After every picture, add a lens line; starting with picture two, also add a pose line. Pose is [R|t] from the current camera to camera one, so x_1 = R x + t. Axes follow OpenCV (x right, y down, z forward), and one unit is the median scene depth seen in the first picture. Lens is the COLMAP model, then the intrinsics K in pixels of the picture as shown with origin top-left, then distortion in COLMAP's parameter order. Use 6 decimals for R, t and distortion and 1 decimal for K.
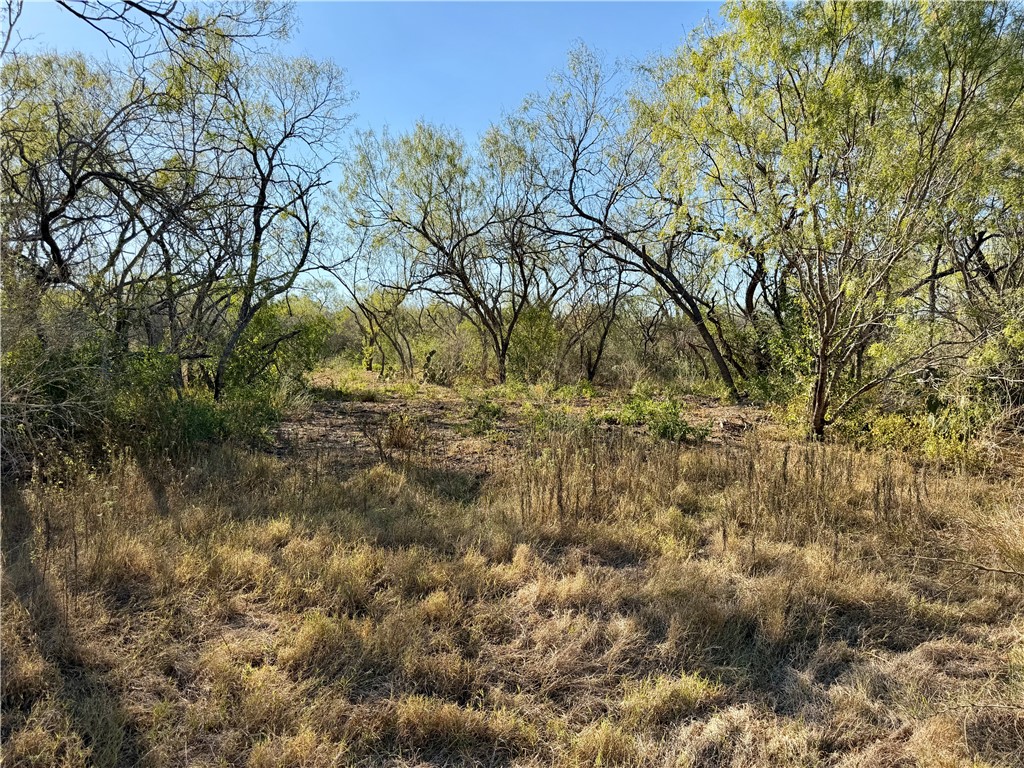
lens RADIAL K [[761.8, 0, 512.0], [0, 761.8, 384.0], [0, 0, 1]] dist [0.062592, -0.066920]
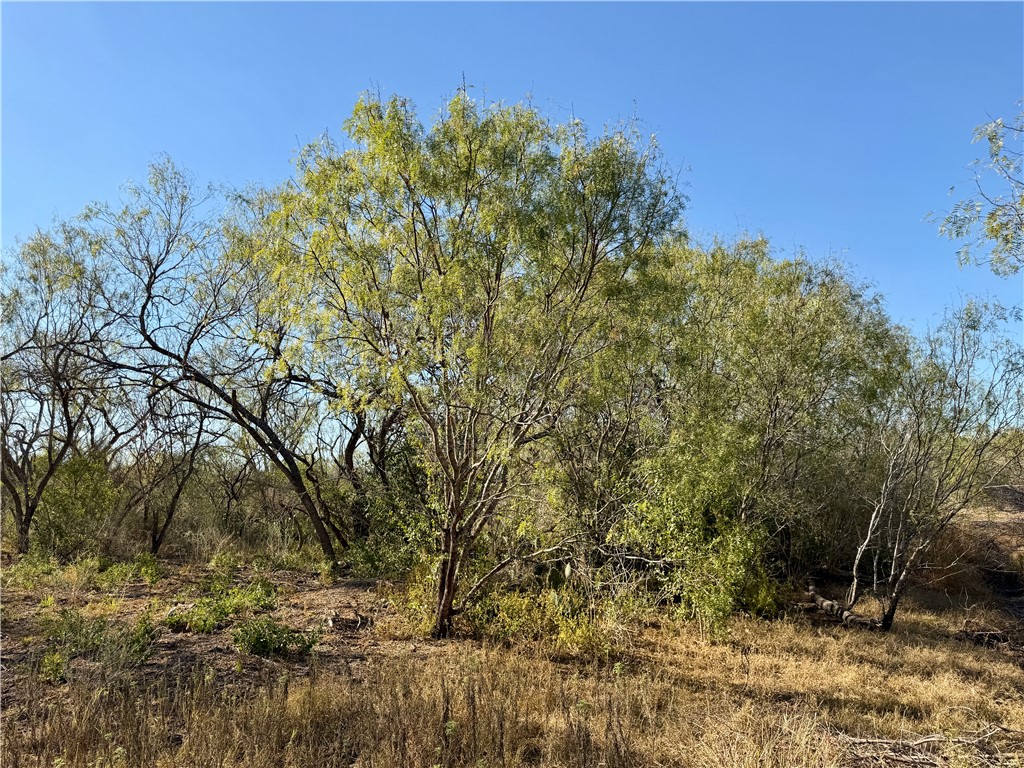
lens RADIAL K [[761.8, 0, 512.0], [0, 761.8, 384.0], [0, 0, 1]] dist [0.062592, -0.066920]
pose [[0.864785, 0.075248, 0.496472, 0.013498], [0.023157, 0.981680, -0.189126, -0.016574], [-0.501608, 0.175050, 0.847199, 0.103018]]
